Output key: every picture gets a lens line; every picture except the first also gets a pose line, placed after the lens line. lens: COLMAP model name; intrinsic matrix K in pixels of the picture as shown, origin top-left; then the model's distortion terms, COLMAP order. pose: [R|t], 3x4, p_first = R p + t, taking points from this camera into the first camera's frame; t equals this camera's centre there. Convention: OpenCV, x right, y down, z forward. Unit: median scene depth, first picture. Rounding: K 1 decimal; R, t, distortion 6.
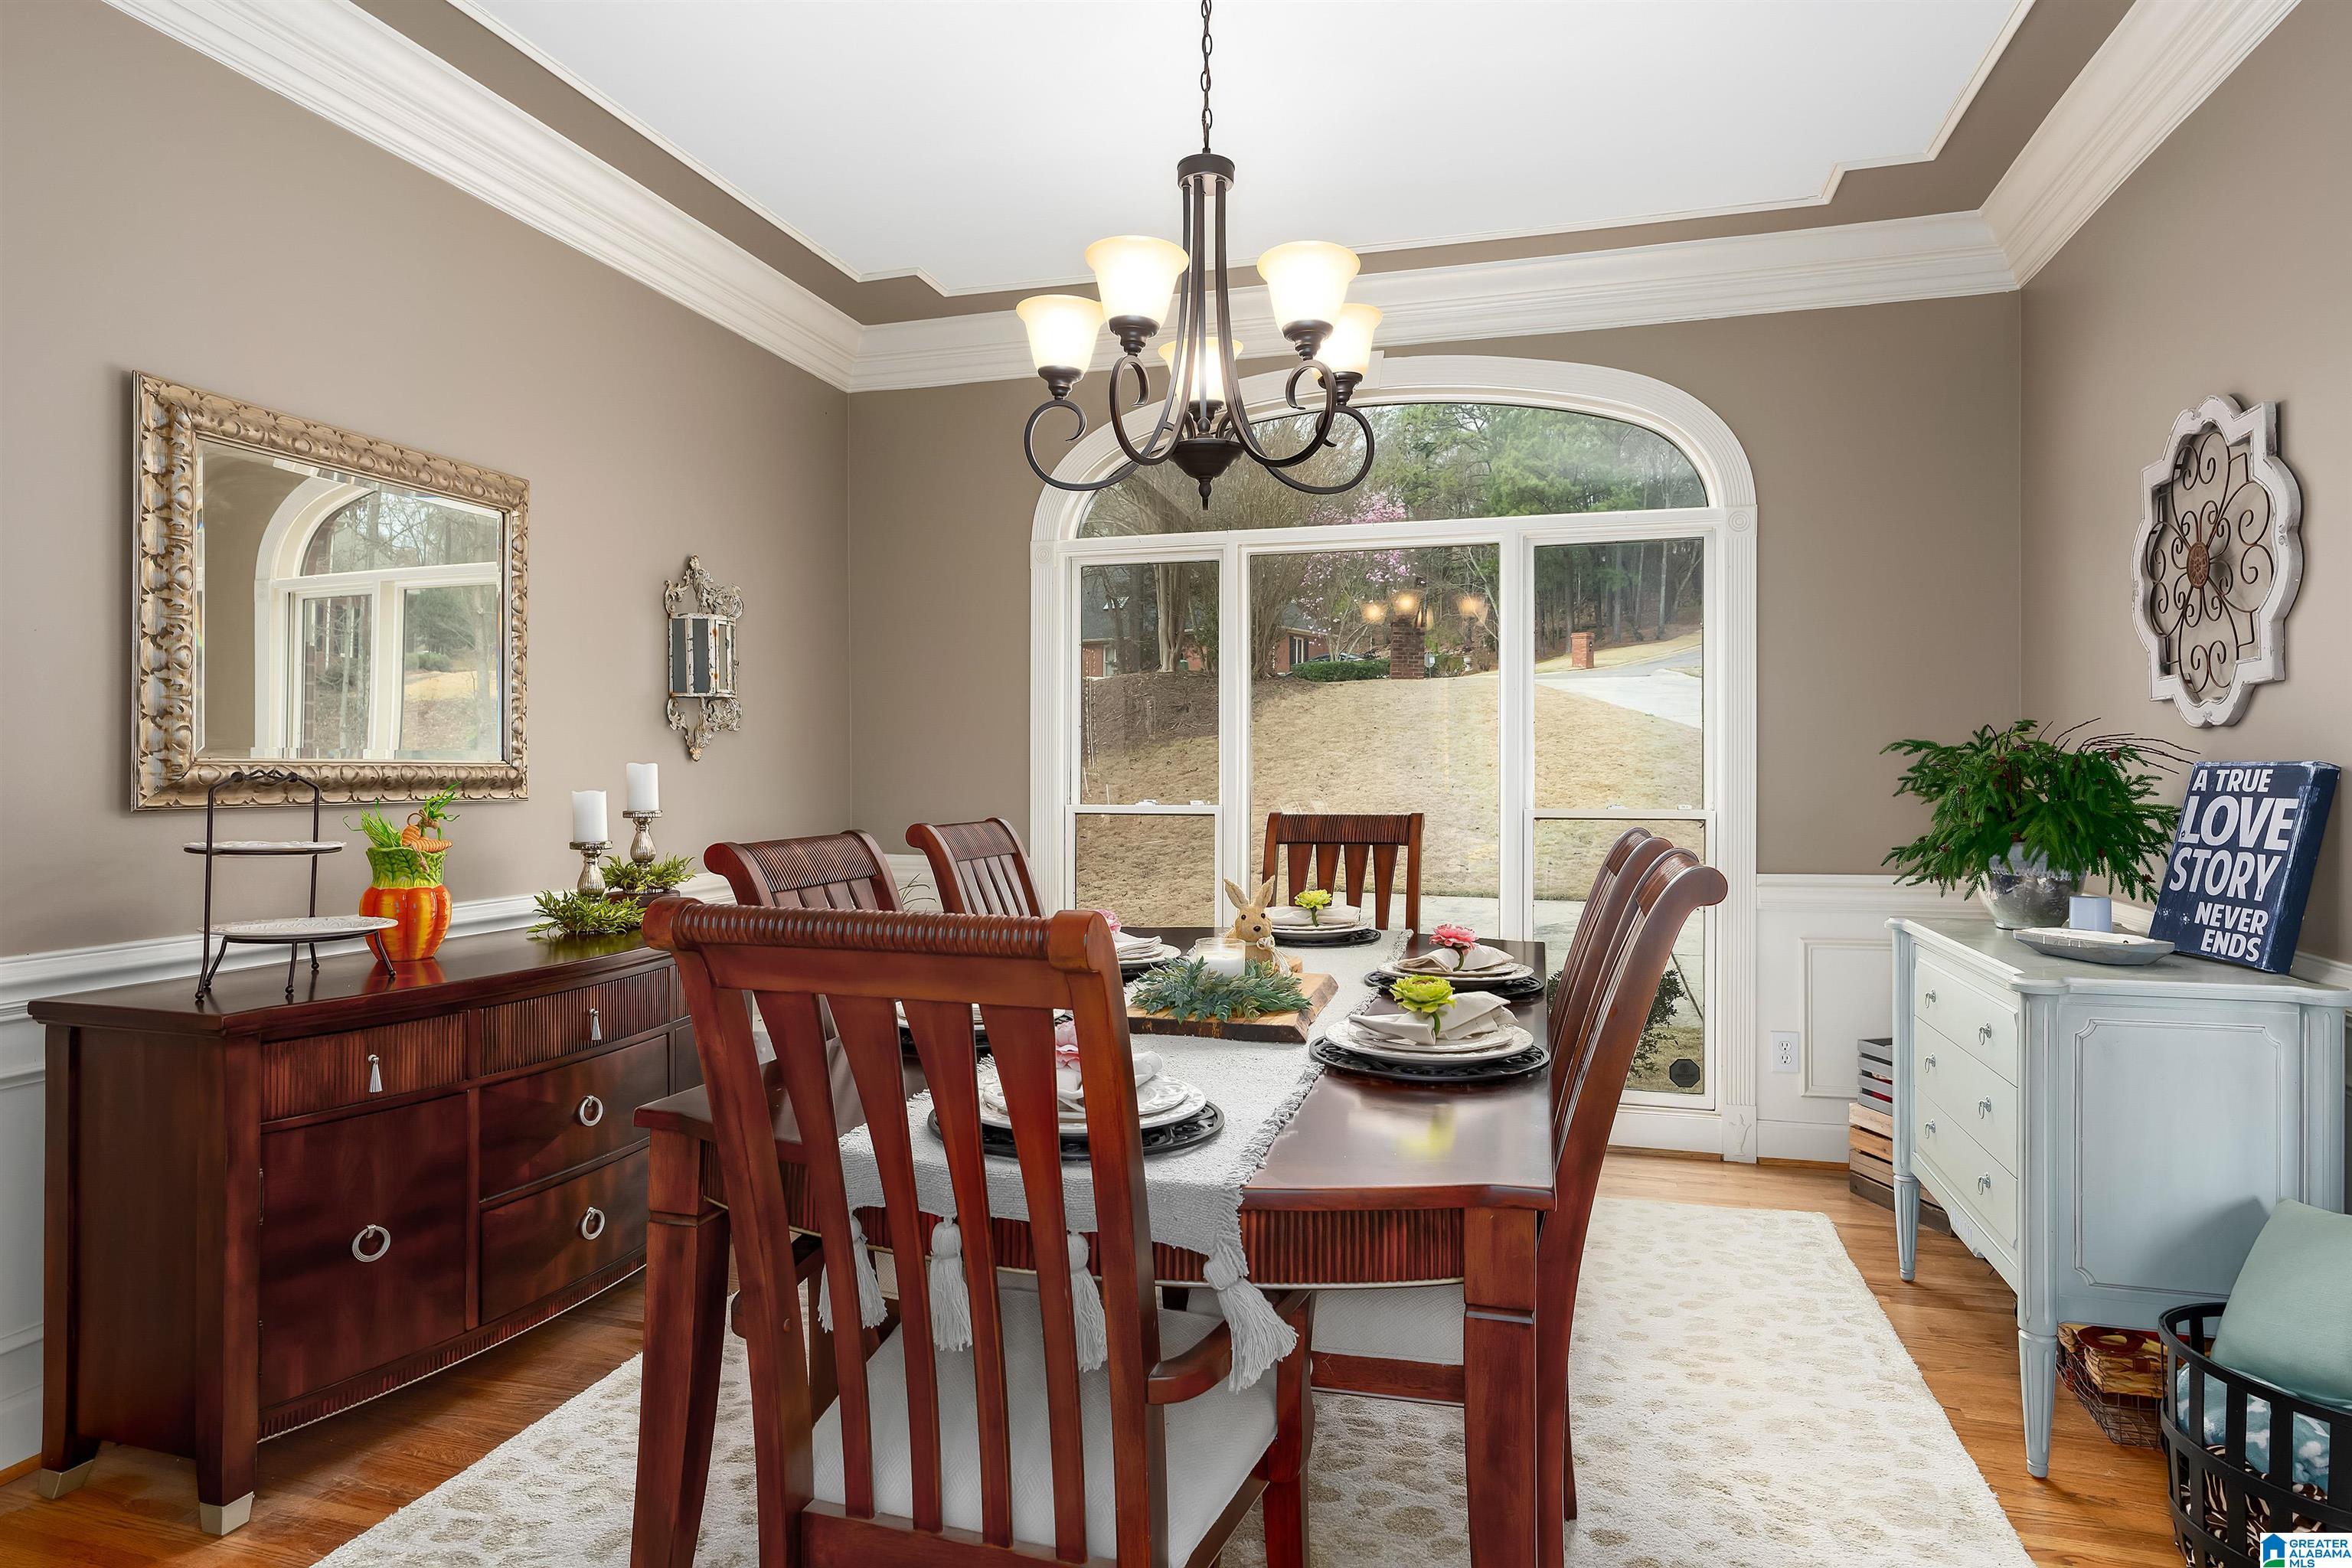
lens RADIAL K [[1308.1, 0, 1187.1], [0, 1308.1, 775.1], [0, 0, 1]] dist [-0.015128, 0.000553]
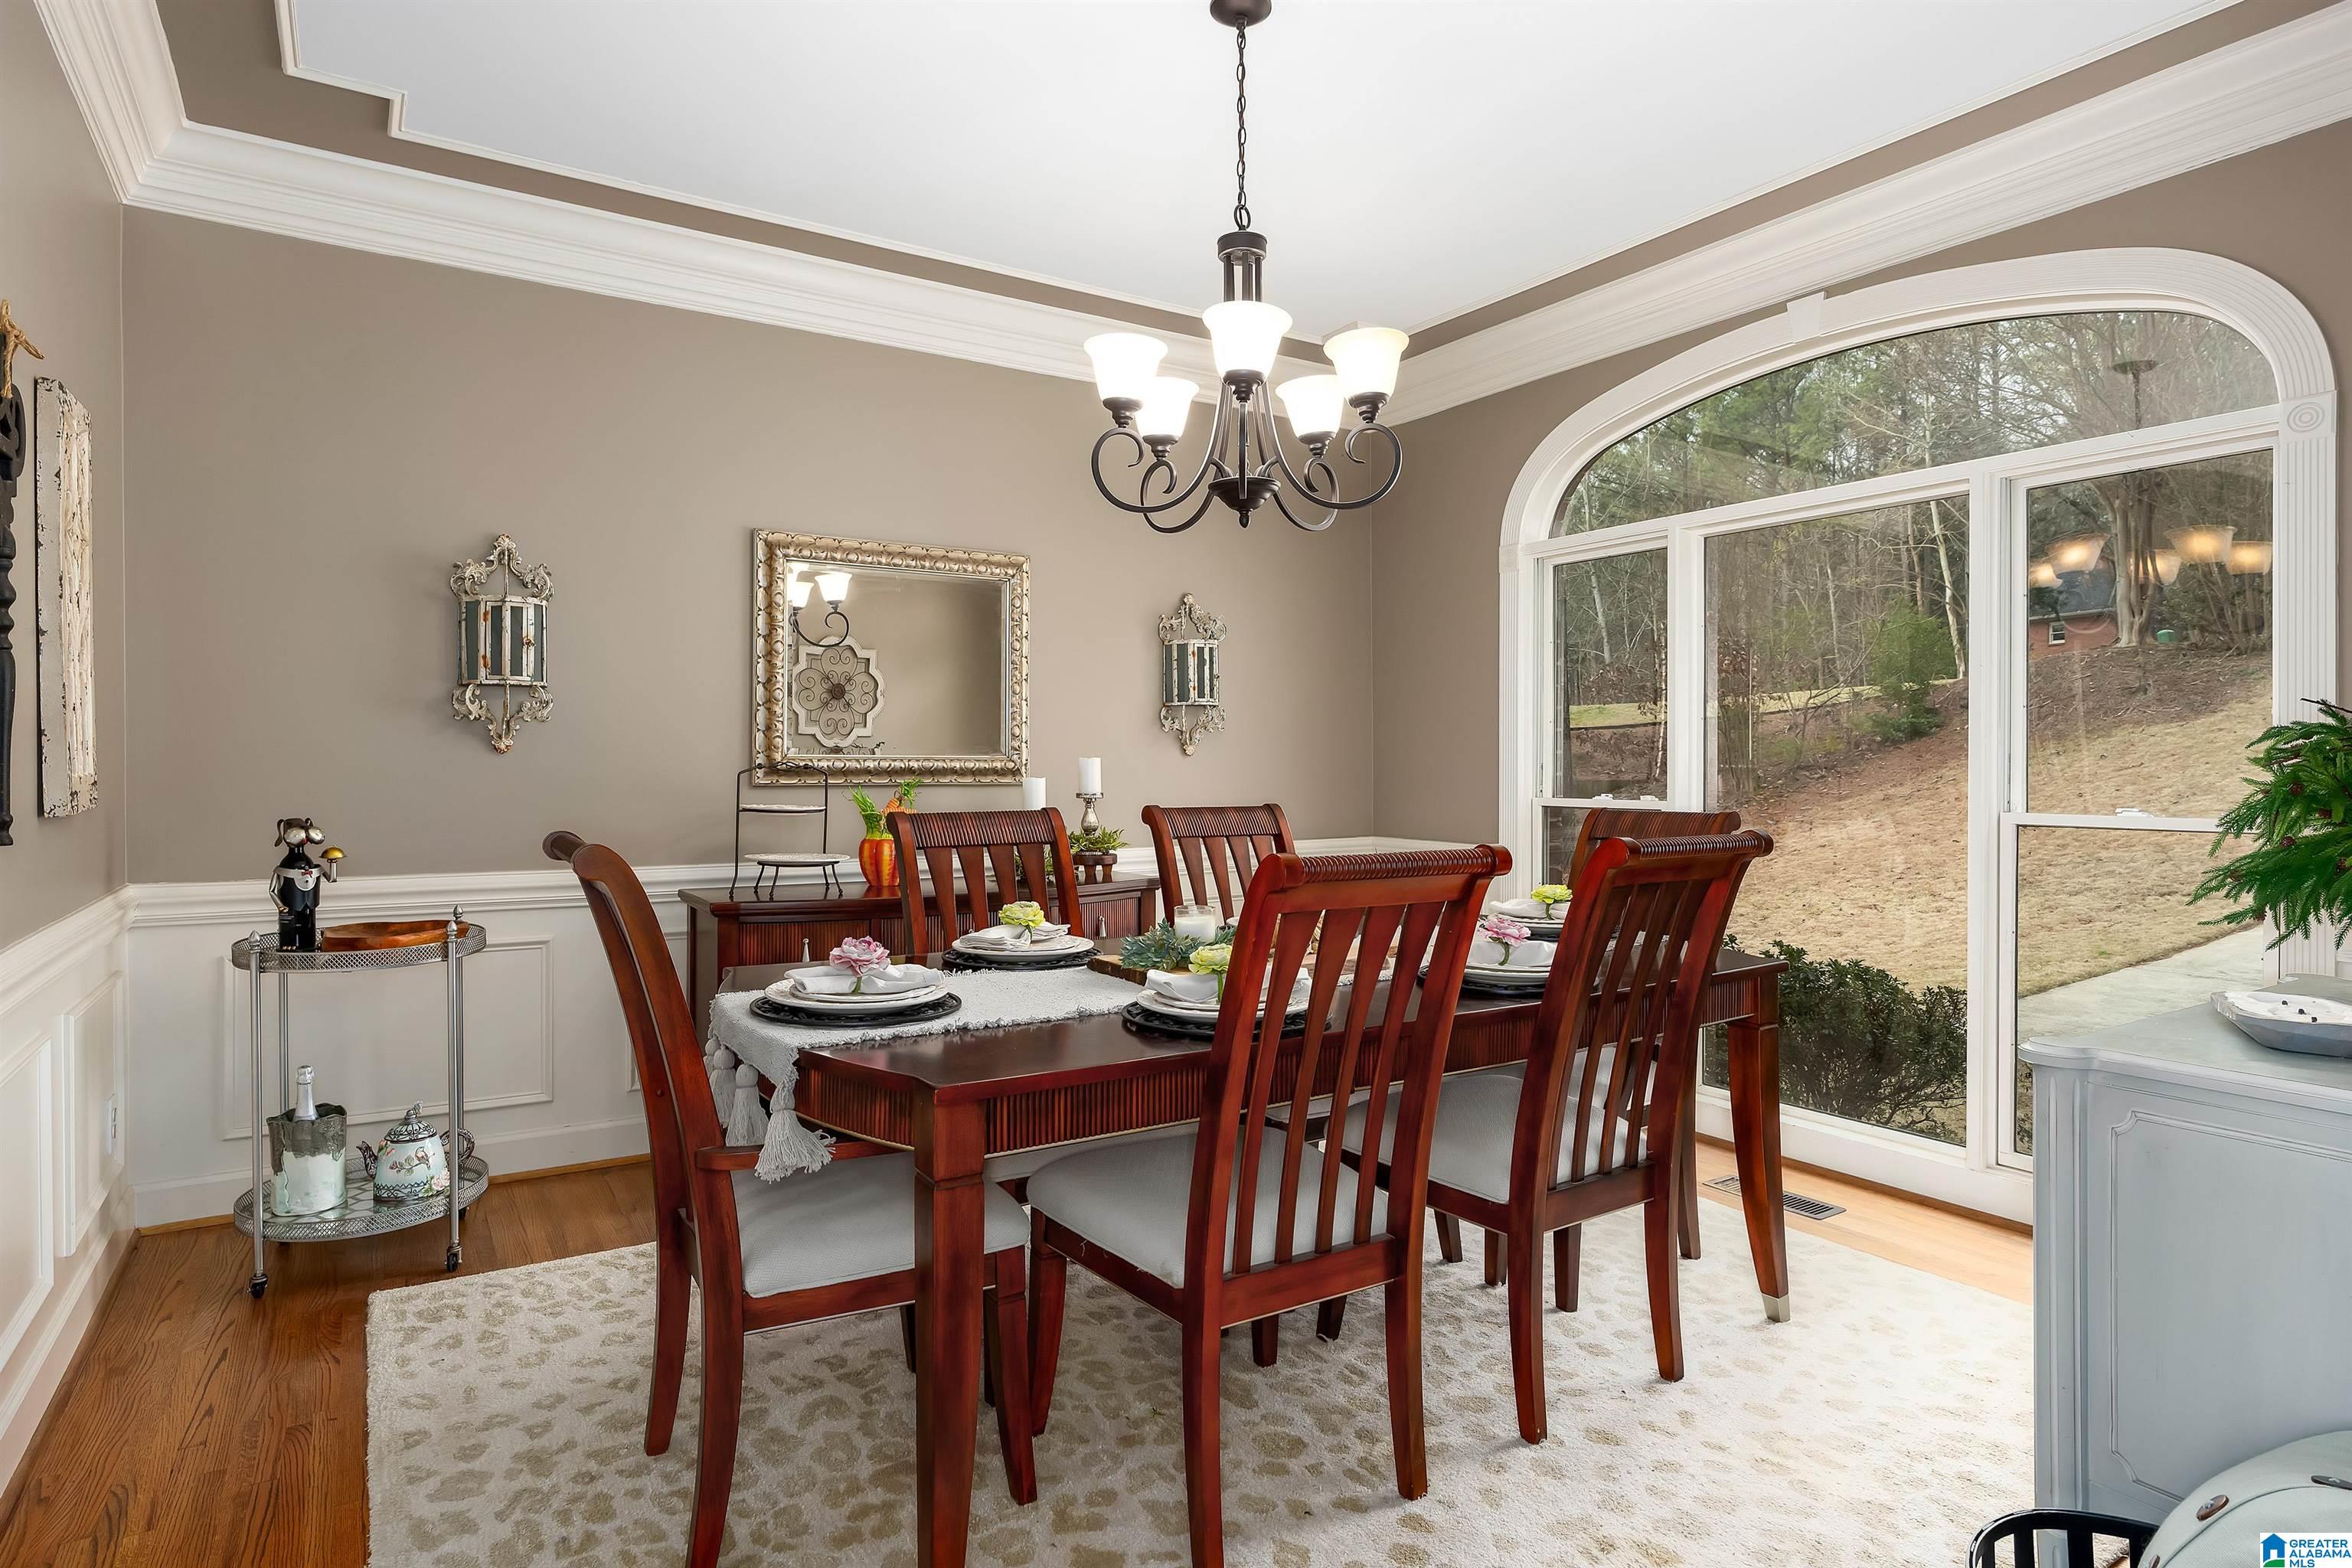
lens RADIAL K [[1271.7, 0, 1166.9], [0, 1271.7, 767.0], [0, 0, 1]] dist [-0.013164, -0.000720]
pose [[0.747230, 0.003059, -0.664559, 0.434996], [-0.004493, 0.999990, -0.000449, 0.000227], [0.664551, 0.003321, 0.747236, 0.070632]]
